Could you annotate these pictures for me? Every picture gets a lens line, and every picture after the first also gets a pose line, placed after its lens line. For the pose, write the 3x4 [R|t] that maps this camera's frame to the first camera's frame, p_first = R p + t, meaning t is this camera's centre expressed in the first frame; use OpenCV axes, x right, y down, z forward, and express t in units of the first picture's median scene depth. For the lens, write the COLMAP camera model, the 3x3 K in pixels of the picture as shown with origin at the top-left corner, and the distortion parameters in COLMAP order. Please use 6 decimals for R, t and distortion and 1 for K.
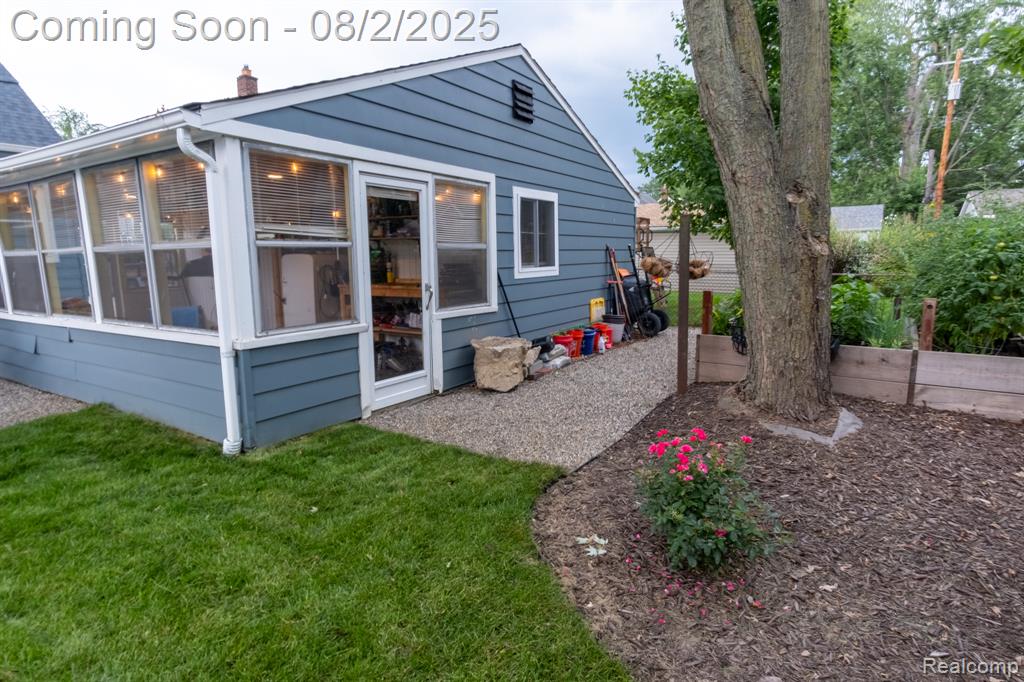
lens RADIAL K [[546.7, 0, 522.7], [0, 546.7, 343.2], [0, 0, 1]] dist [0.003861, 0.000608]
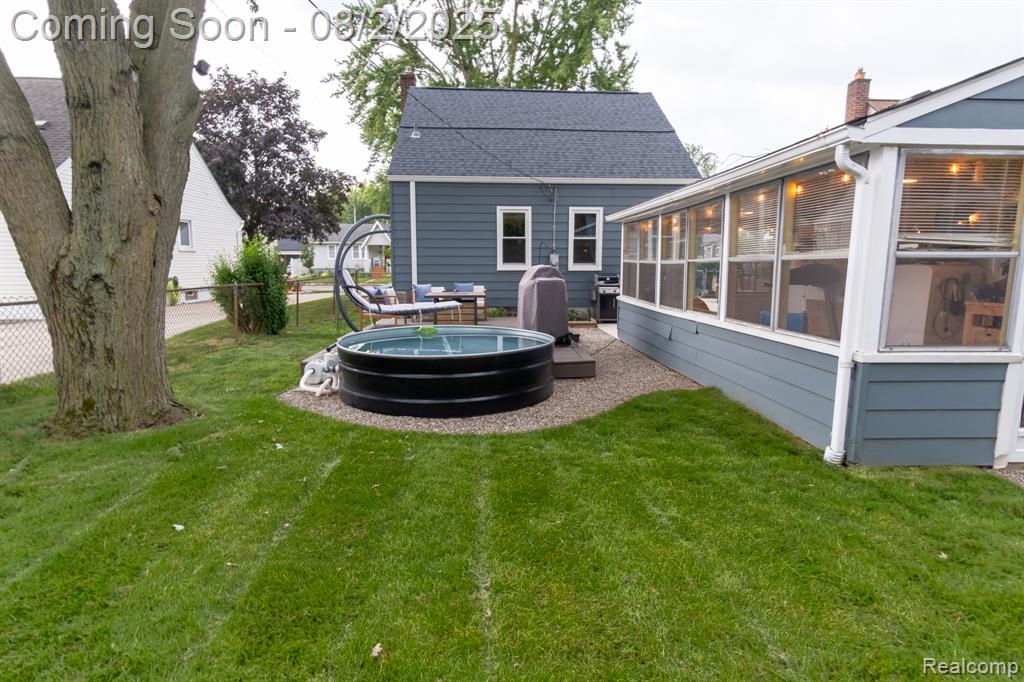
lens RADIAL K [[546.7, 0, 522.7], [0, 546.7, 343.2], [0, 0, 1]] dist [0.003861, 0.000608]
pose [[0.585326, 0.127139, -0.800768, -0.086663], [-0.139278, 0.988715, 0.055173, 0.008160], [0.798746, 0.079235, 0.596428, -0.072377]]
